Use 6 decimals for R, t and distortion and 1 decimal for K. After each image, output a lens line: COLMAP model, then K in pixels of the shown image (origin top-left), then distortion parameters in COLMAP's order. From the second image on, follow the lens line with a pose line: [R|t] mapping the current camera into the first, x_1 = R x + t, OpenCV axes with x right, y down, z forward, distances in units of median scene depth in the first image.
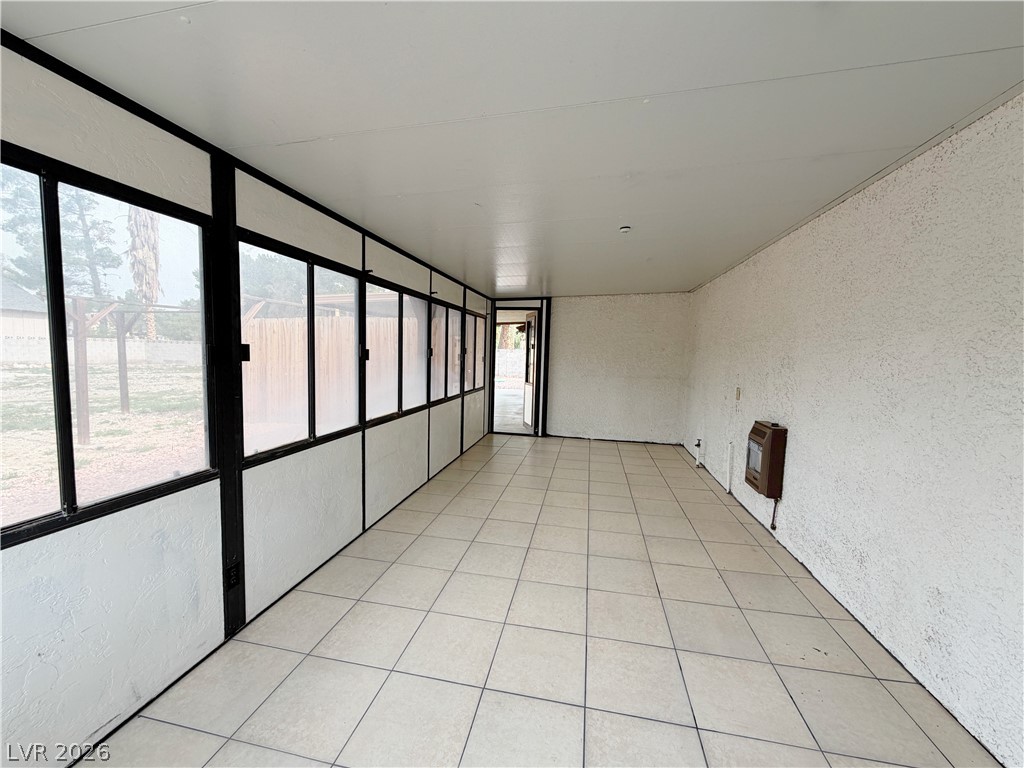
lens RADIAL K [[409.1, 0, 508.7], [0, 409.1, 385.3], [0, 0, 1]] dist [0.000531, 0.000060]
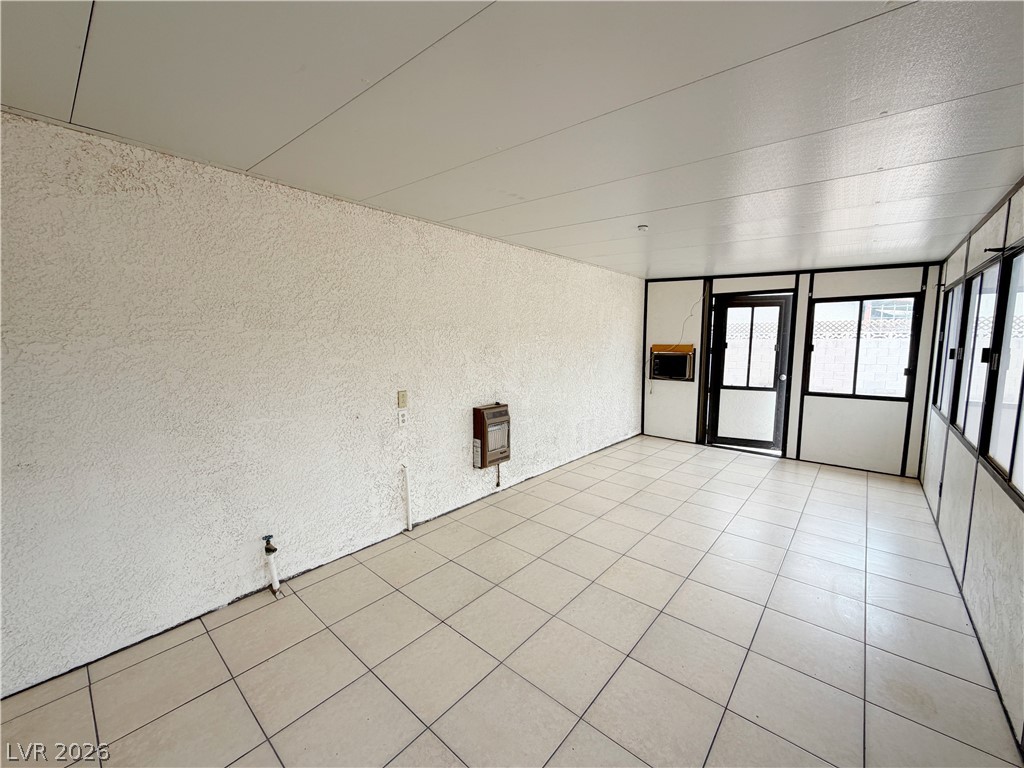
lens RADIAL K [[409.1, 0, 508.7], [0, 409.1, 385.3], [0, 0, 1]] dist [0.000531, 0.000060]
pose [[-0.871166, -0.058406, 0.487503, 0.037465], [0.037583, 0.982054, 0.184819, -0.160875], [-0.489548, 0.179330, -0.853337, 1.878333]]
